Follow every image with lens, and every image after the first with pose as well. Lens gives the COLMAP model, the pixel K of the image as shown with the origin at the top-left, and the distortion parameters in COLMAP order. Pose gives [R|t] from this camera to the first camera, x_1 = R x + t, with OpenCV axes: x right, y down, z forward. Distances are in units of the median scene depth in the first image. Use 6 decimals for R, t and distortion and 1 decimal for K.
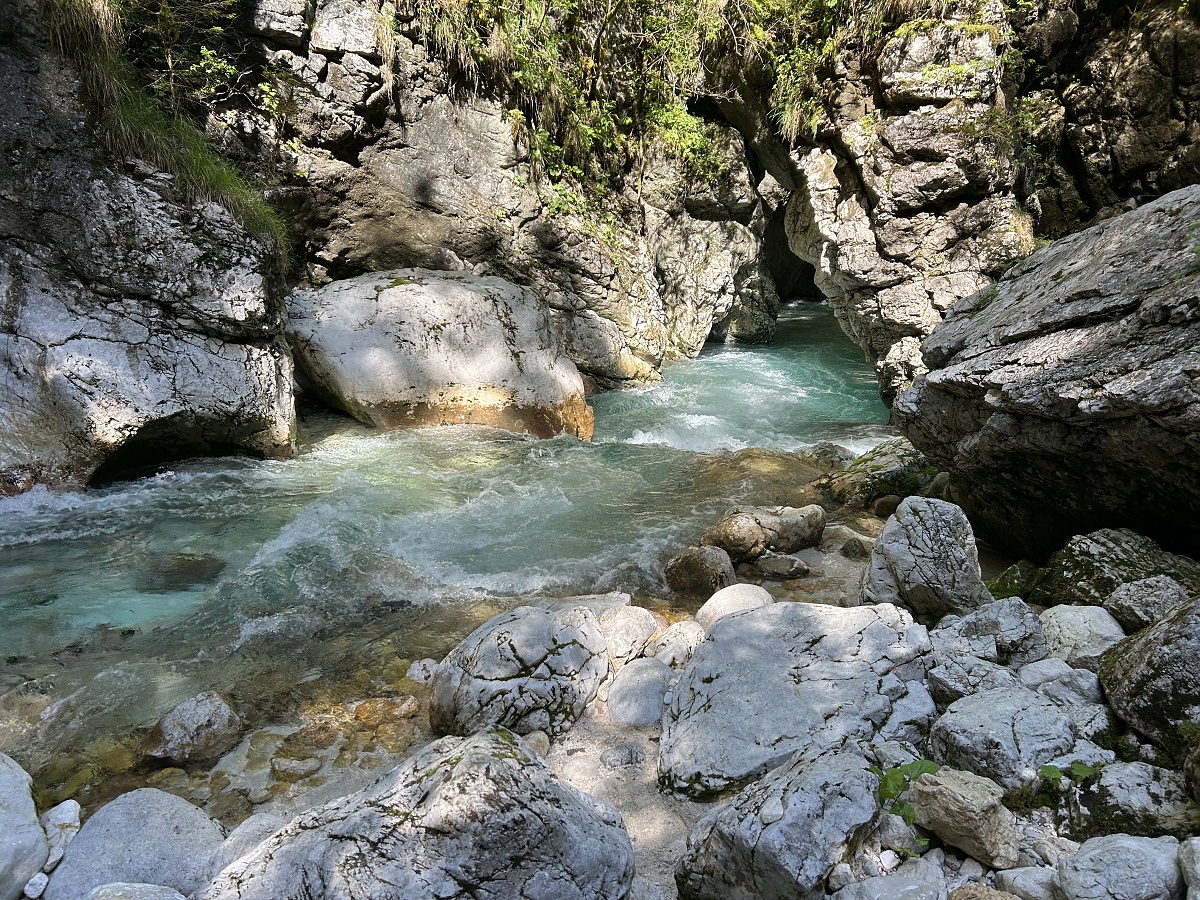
lens RADIAL K [[916.7, 0, 599.7], [0, 916.7, 450.7], [0, 0, 1]] dist [0.034241, -0.021748]
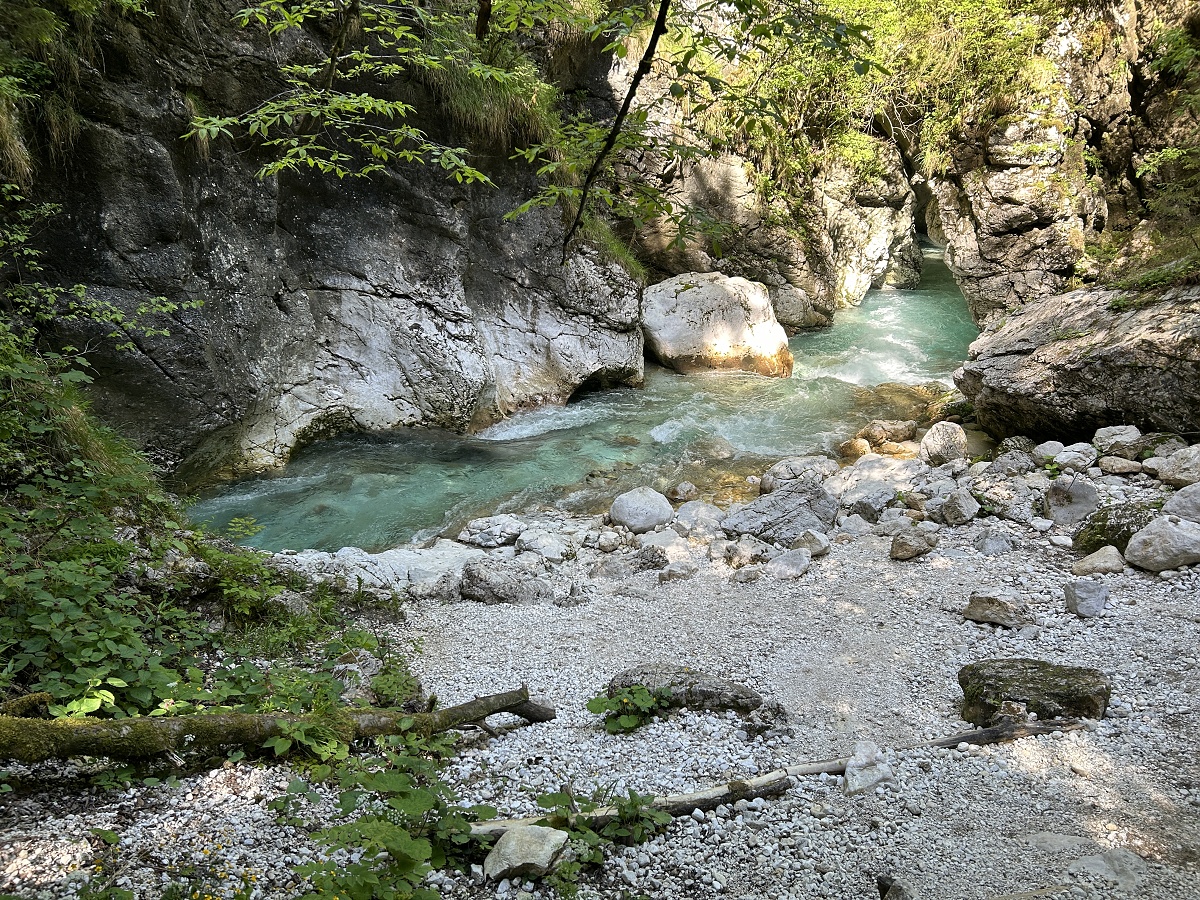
lens RADIAL K [[916.7, 0, 594.3], [0, 916.7, 469.7], [0, 0, 1]] dist [0.034241, -0.021748]
pose [[0.986144, 0.030673, -0.163030, -0.087627], [-0.006477, 0.989127, 0.146918, -0.084370], [0.165764, -0.143827, 0.975621, -0.754156]]
